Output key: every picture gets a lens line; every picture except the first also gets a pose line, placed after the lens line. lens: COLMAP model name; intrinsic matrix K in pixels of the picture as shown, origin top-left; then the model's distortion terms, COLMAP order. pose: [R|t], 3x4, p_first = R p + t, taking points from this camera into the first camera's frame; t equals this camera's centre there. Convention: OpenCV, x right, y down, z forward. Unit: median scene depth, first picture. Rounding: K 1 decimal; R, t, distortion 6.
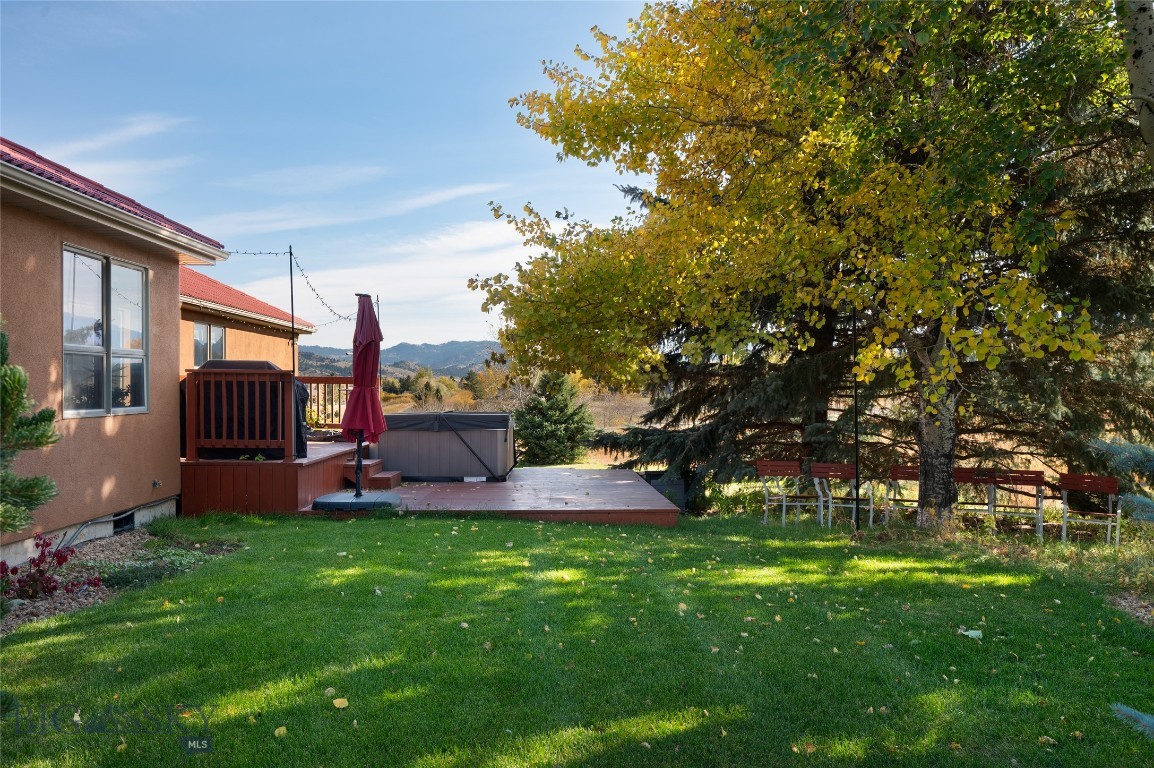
lens RADIAL K [[889.9, 0, 577.2], [0, 889.9, 384.0], [0, 0, 1]] dist [0.000128, -0.000010]
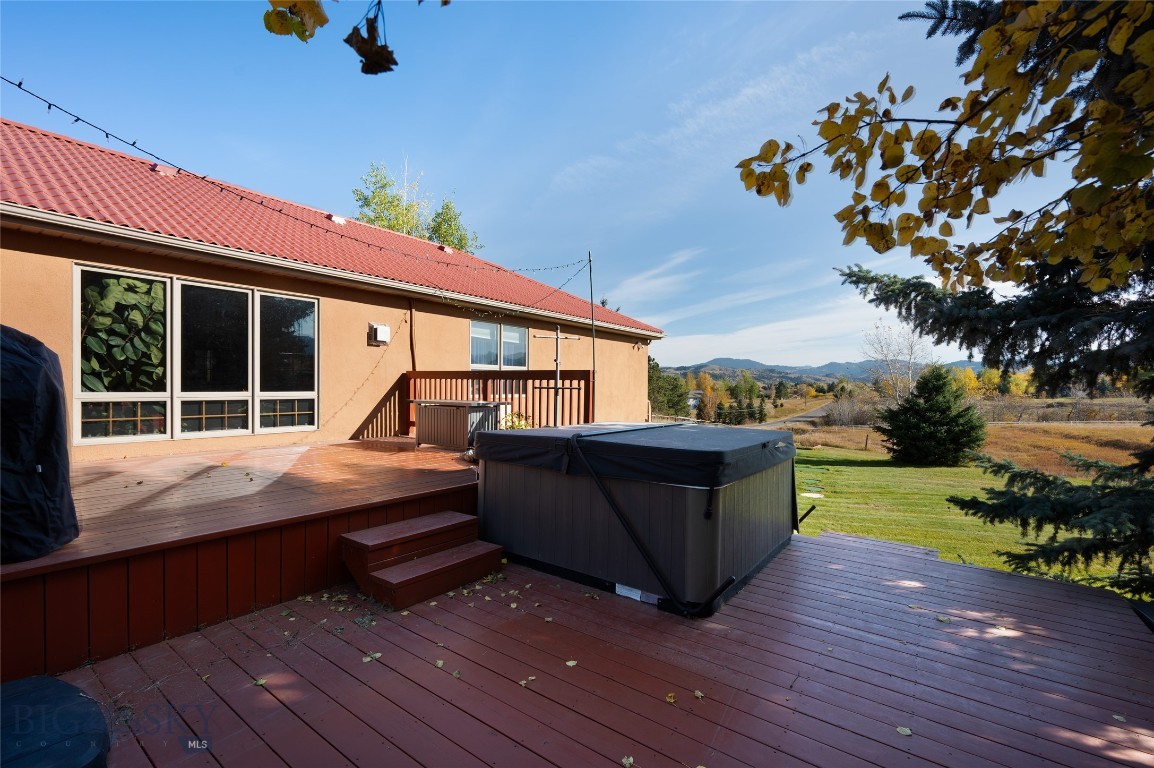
lens RADIAL K [[494.3, 0, 577.5], [0, 494.3, 385.7], [0, 0, 1]] dist [0.000219, -0.000010]
pose [[0.784895, 0.004401, -0.619613, 0.004283], [-0.005805, 0.999983, -0.000251, 0.002207], [0.619601, 0.003794, 0.784908, 0.310936]]
